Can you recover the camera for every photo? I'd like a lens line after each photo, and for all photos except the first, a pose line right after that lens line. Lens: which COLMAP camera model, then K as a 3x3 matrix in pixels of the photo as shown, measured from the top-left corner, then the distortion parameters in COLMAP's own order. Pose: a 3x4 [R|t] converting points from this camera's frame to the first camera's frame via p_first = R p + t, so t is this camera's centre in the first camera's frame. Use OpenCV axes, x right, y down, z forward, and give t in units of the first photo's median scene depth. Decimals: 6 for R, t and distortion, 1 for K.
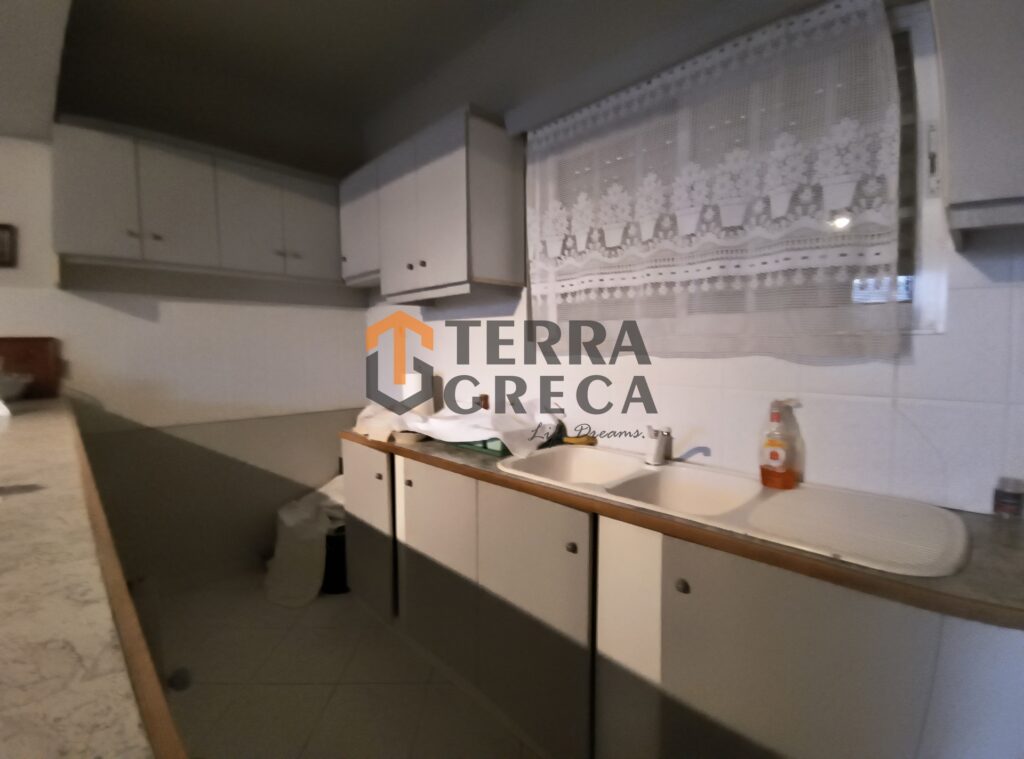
lens RADIAL K [[459.1, 0, 512.0], [0, 459.1, 379.5], [0, 0, 1]] dist [0.001372, -0.021005]
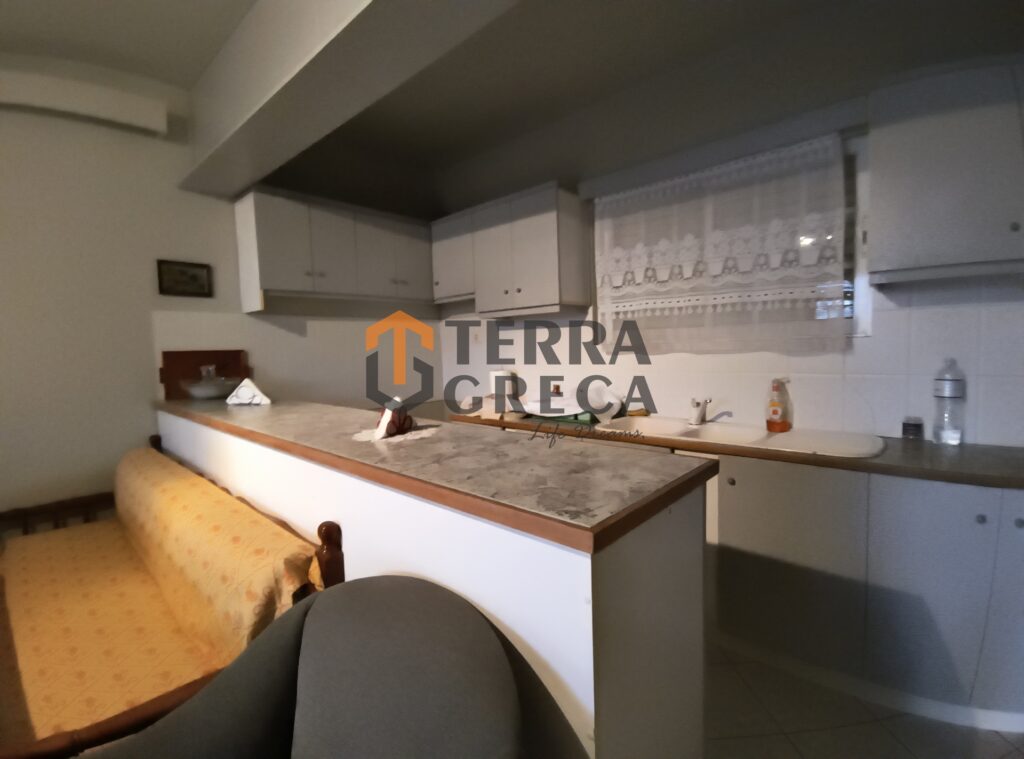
lens RADIAL K [[459.1, 0, 512.0], [0, 459.1, 379.5], [0, 0, 1]] dist [0.001372, -0.021005]
pose [[0.998491, -0.026197, 0.048258, -0.373652], [0.026283, 0.999654, -0.001147, 0.022349], [-0.048211, 0.002414, 0.998834, -0.498636]]
